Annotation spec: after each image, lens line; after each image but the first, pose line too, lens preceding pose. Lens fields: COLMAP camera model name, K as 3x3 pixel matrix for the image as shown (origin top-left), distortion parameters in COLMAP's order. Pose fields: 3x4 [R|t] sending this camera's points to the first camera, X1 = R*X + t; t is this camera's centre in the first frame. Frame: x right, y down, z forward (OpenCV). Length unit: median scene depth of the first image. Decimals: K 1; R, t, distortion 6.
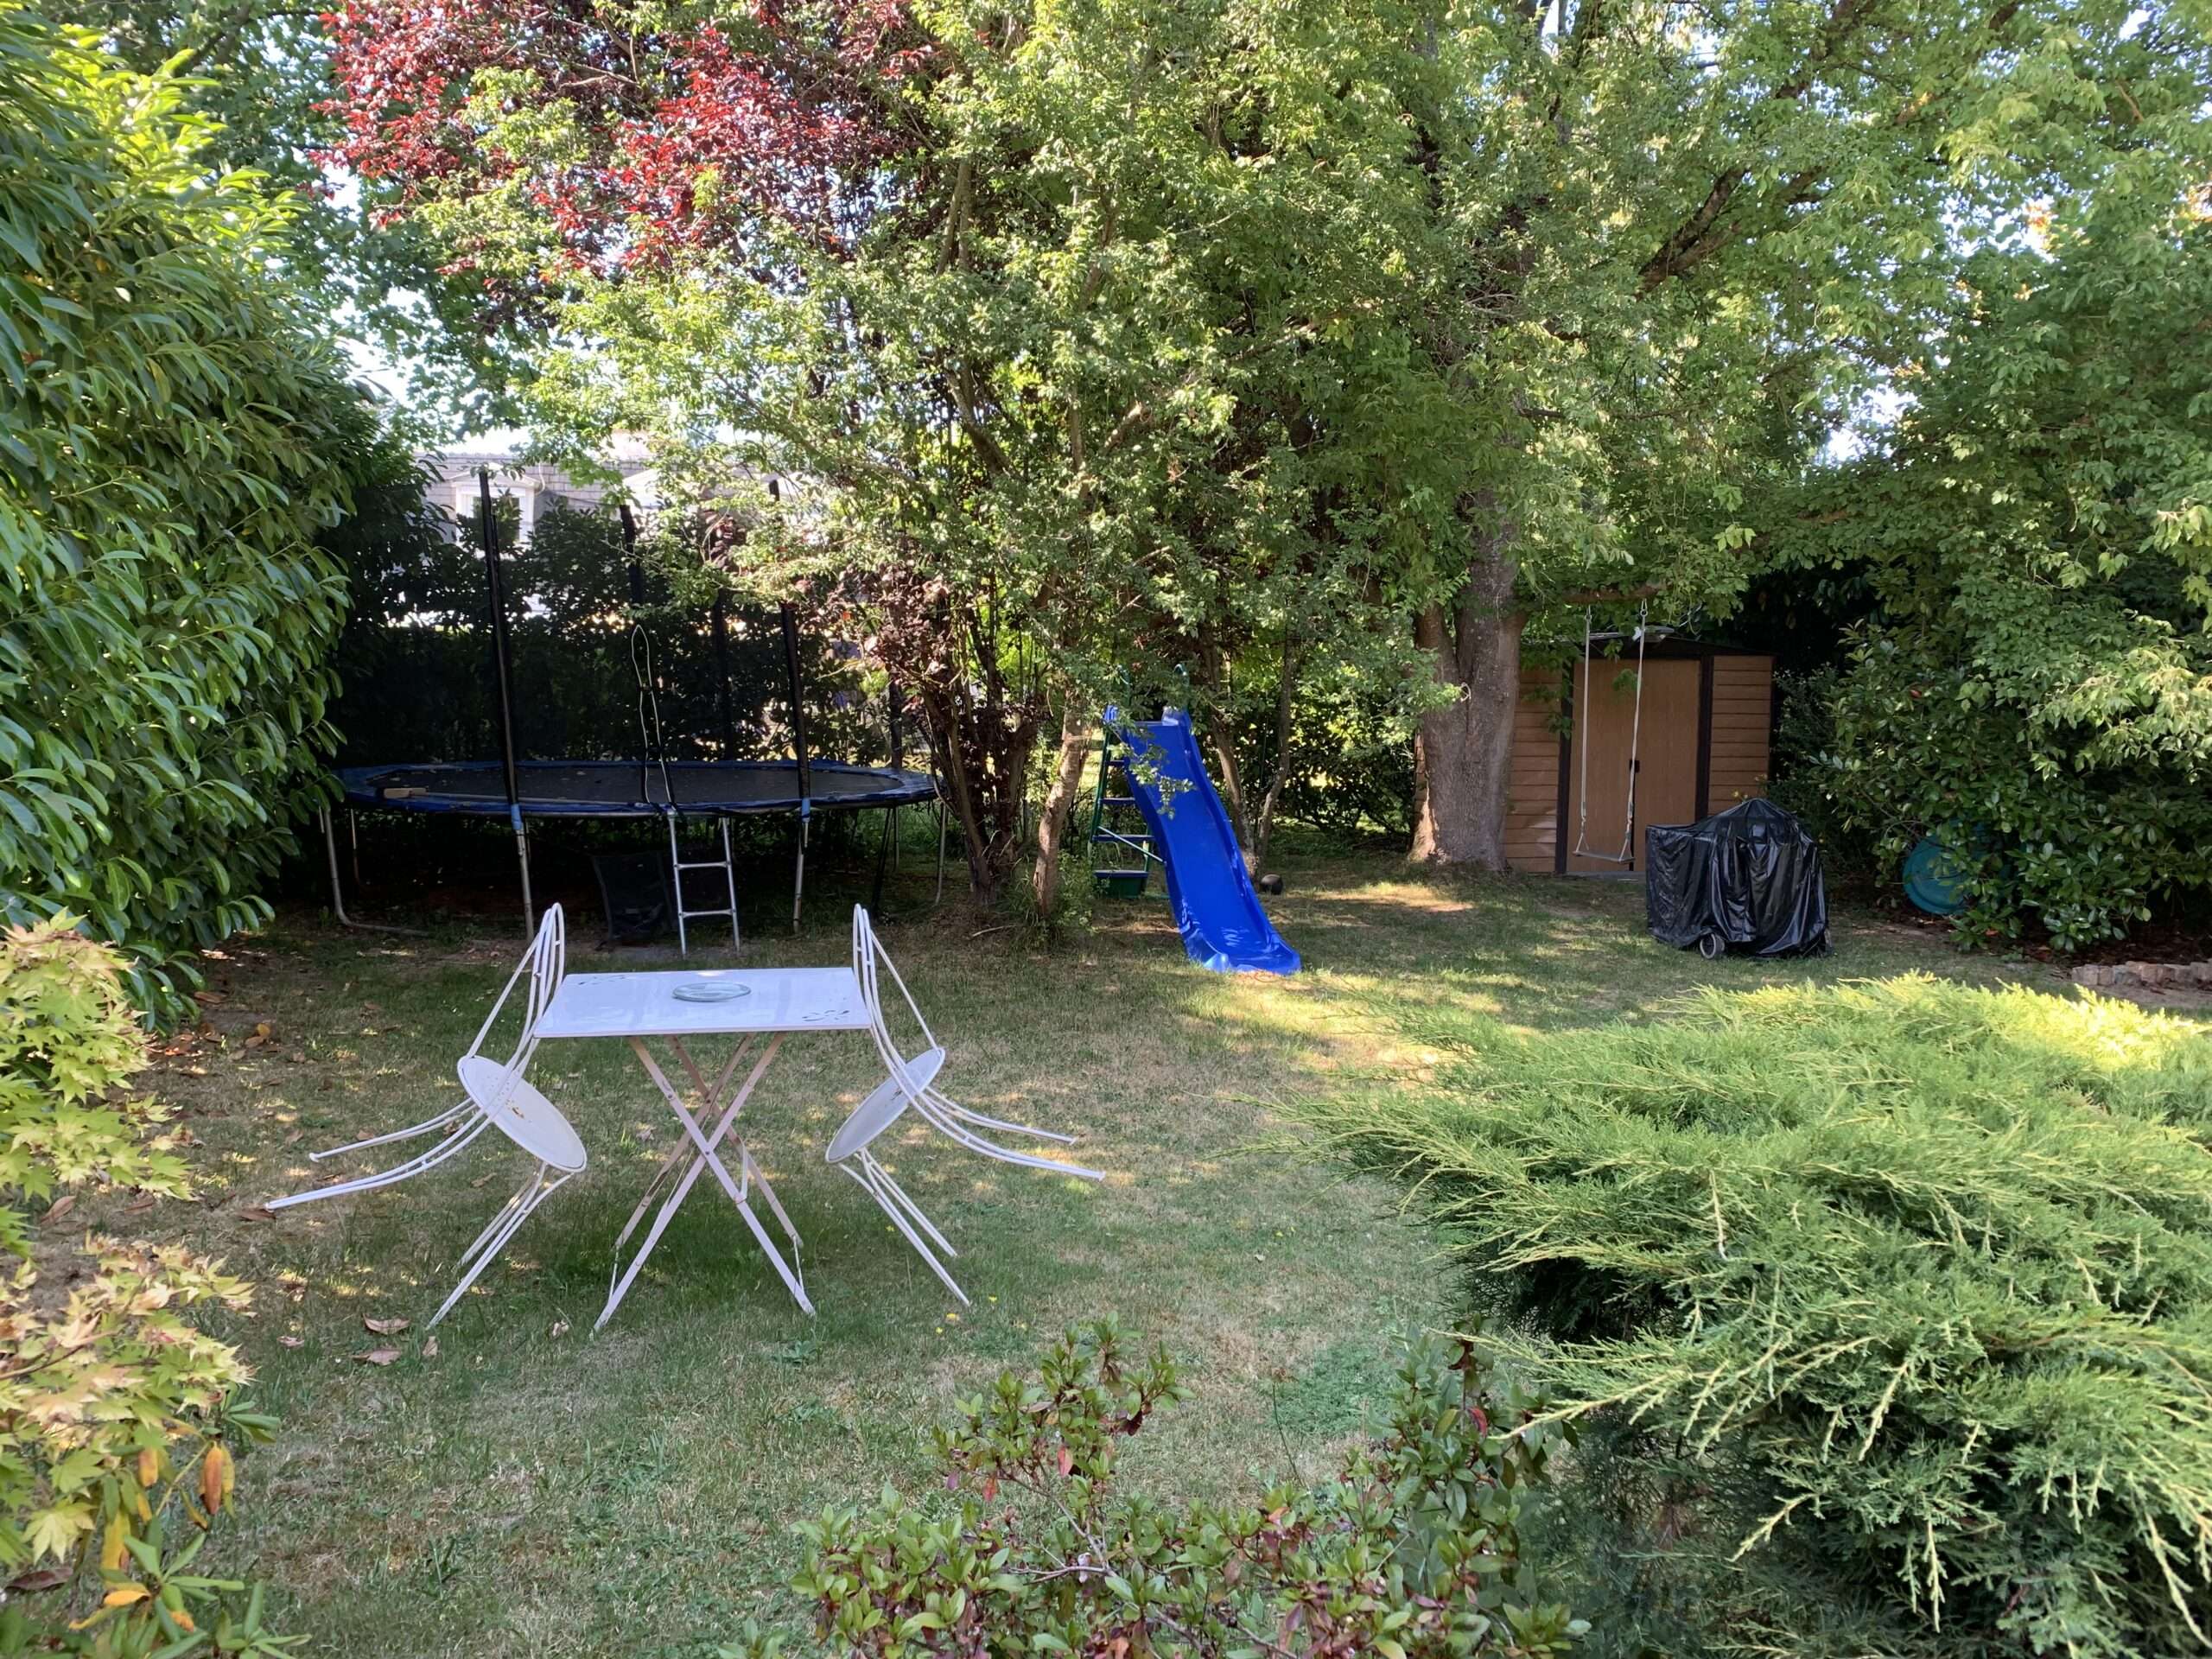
lens RADIAL K [[1652.8, 0, 1110.6], [0, 1652.8, 837.0], [0, 0, 1]] dist [-0.019989, 0.002254]
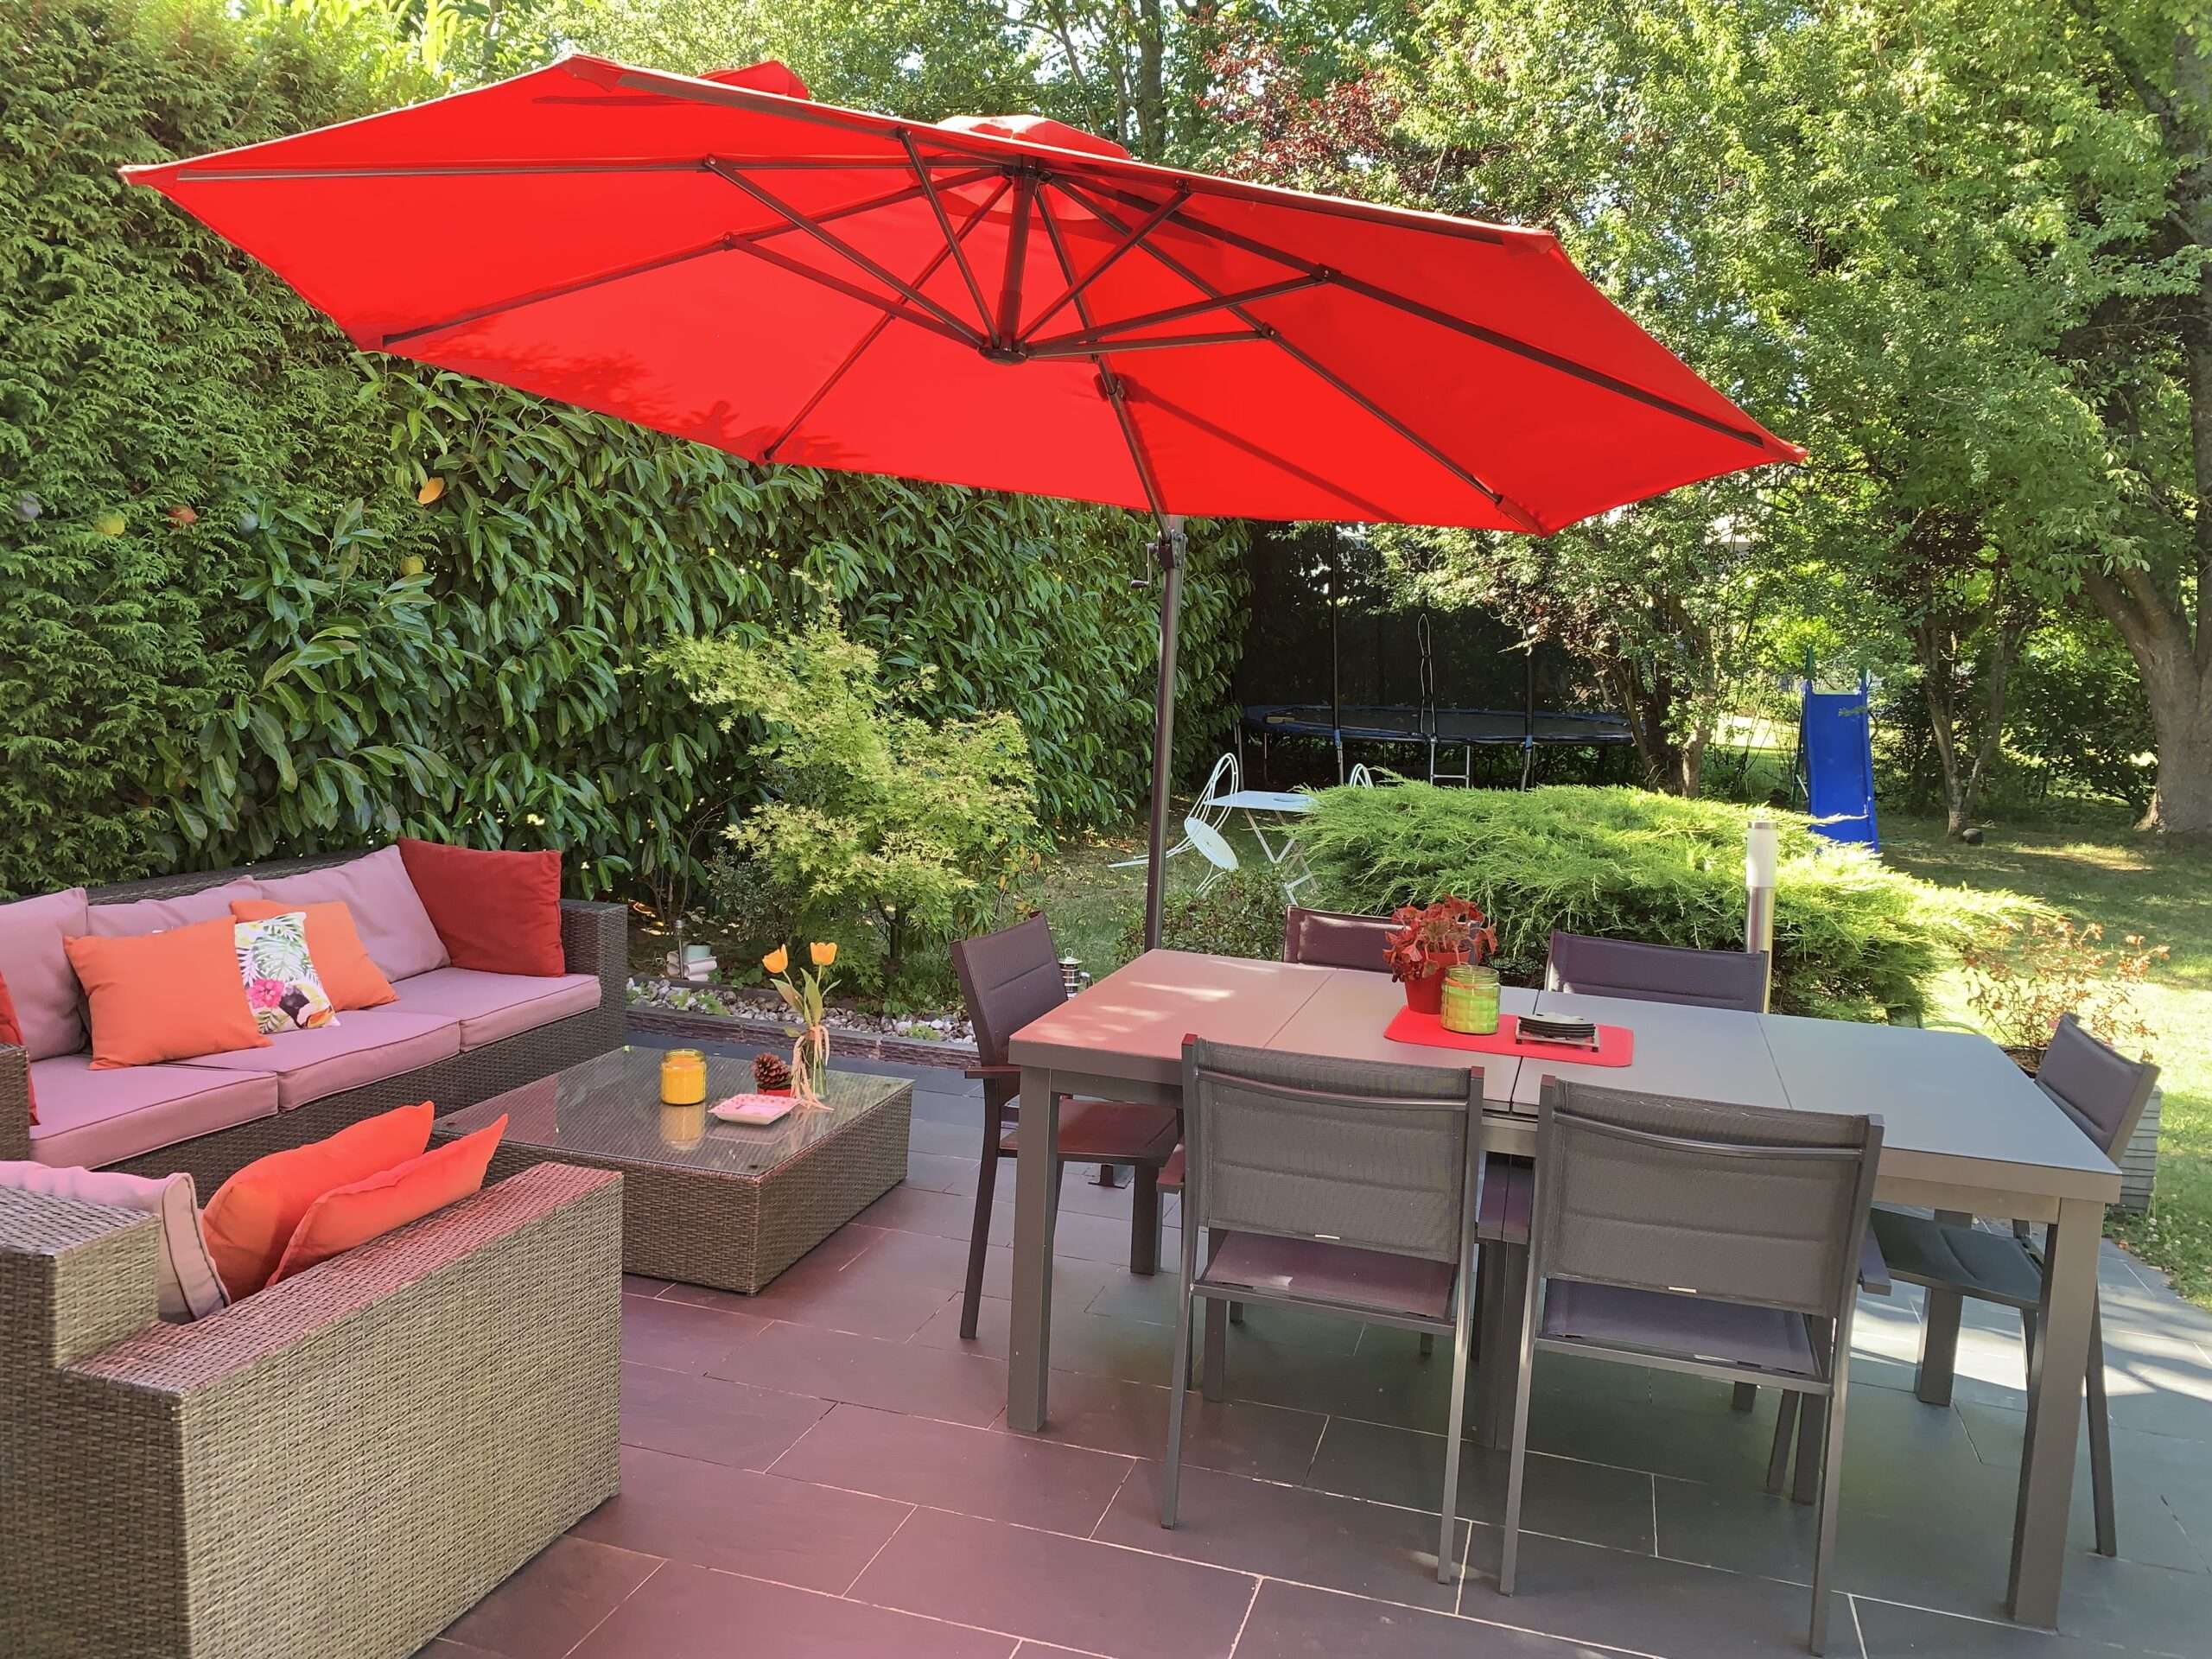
lens RADIAL K [[1652.8, 0, 1107.7], [0, 1652.8, 823.4], [0, 0, 1]] dist [-0.019989, 0.002254]
pose [[0.822997, 0.078030, -0.562661, 0.564679], [-0.070018, 0.996902, 0.035836, 0.046602], [0.563714, 0.009904, 0.825911, -0.674222]]
